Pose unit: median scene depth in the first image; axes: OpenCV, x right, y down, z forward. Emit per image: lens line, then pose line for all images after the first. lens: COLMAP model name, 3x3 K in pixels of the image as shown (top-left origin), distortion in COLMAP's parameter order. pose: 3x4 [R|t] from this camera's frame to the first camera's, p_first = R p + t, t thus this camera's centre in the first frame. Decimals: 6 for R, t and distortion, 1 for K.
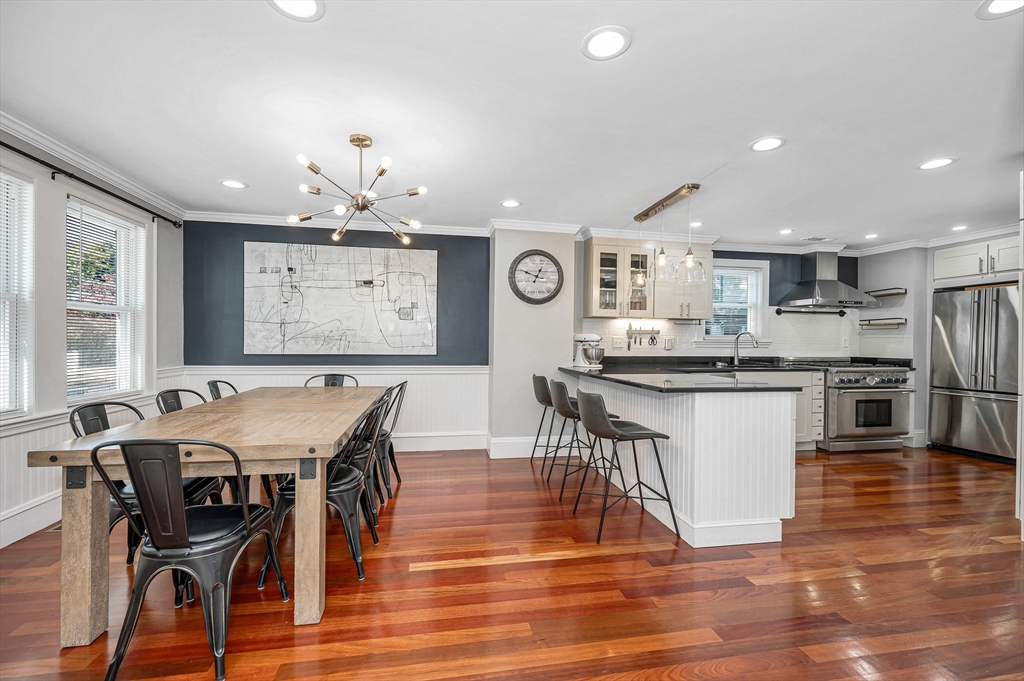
lens RADIAL K [[419.0, 0, 505.5], [0, 419.0, 342.0], [0, 0, 1]] dist [-0.002927, 0.002376]
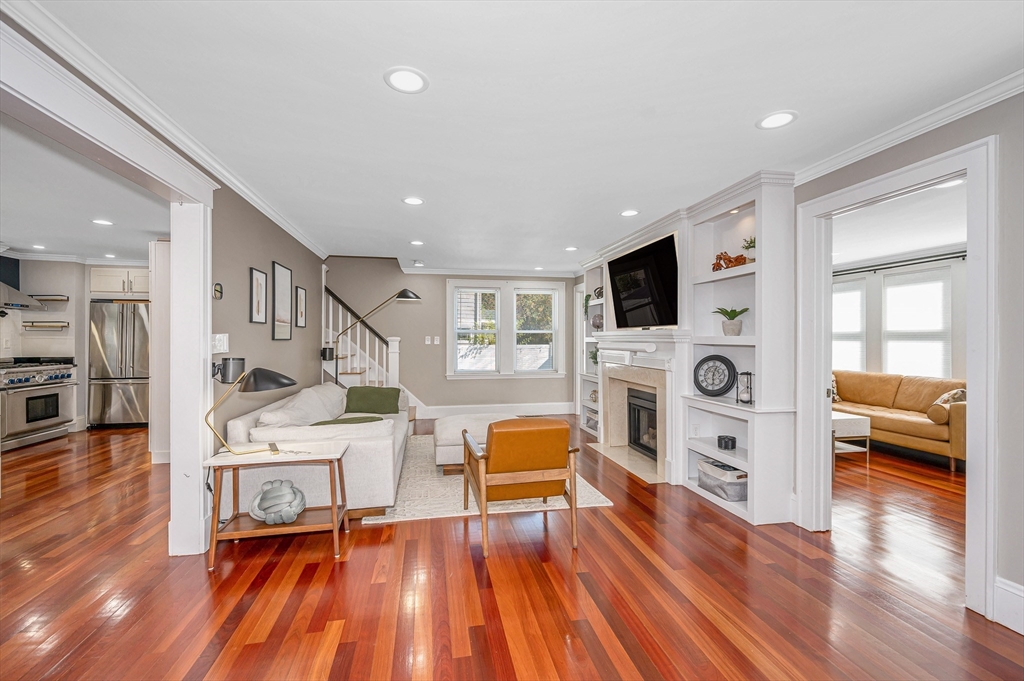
lens RADIAL K [[454.7, 0, 503.0], [0, 454.7, 340.9], [0, 0, 1]] dist [0.008027, -0.001705]
pose [[0.012802, -0.011672, 0.999850, -0.299630], [0.000522, 0.999932, 0.011666, -0.018968], [-0.999918, 0.000373, 0.012807, -0.223558]]
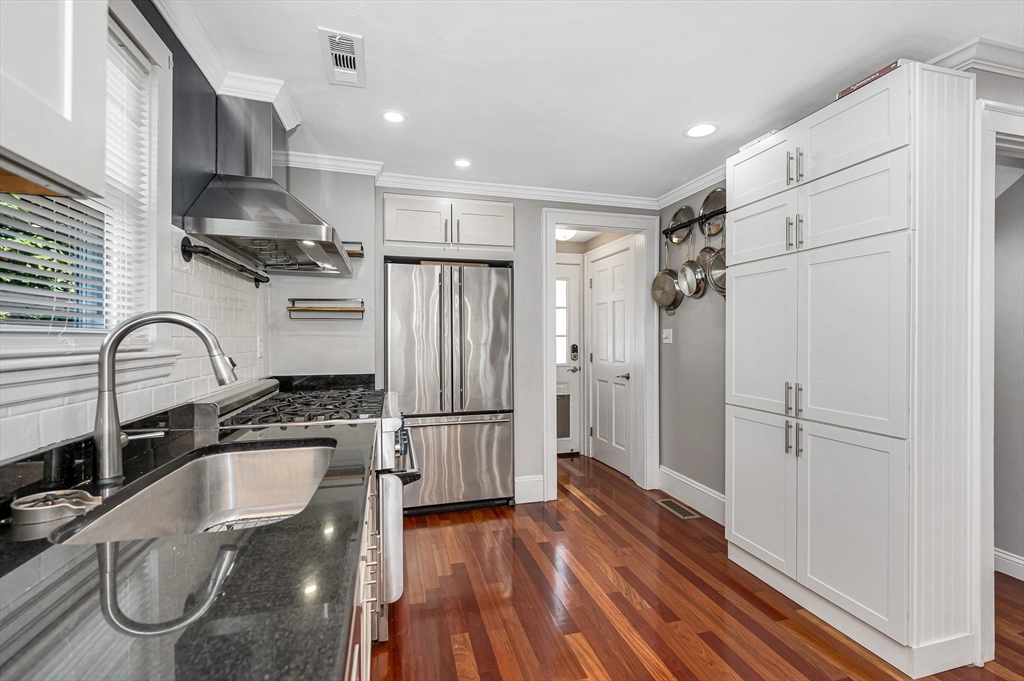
lens RADIAL K [[454.7, 0, 509.5], [0, 454.7, 339.1], [0, 0, 1]] dist [0.008027, -0.001705]
pose [[-0.079307, -0.009708, 0.996803, 0.345298], [0.008122, 0.999913, 0.010385, -0.011358], [-0.996817, 0.008920, -0.079221, 0.862161]]
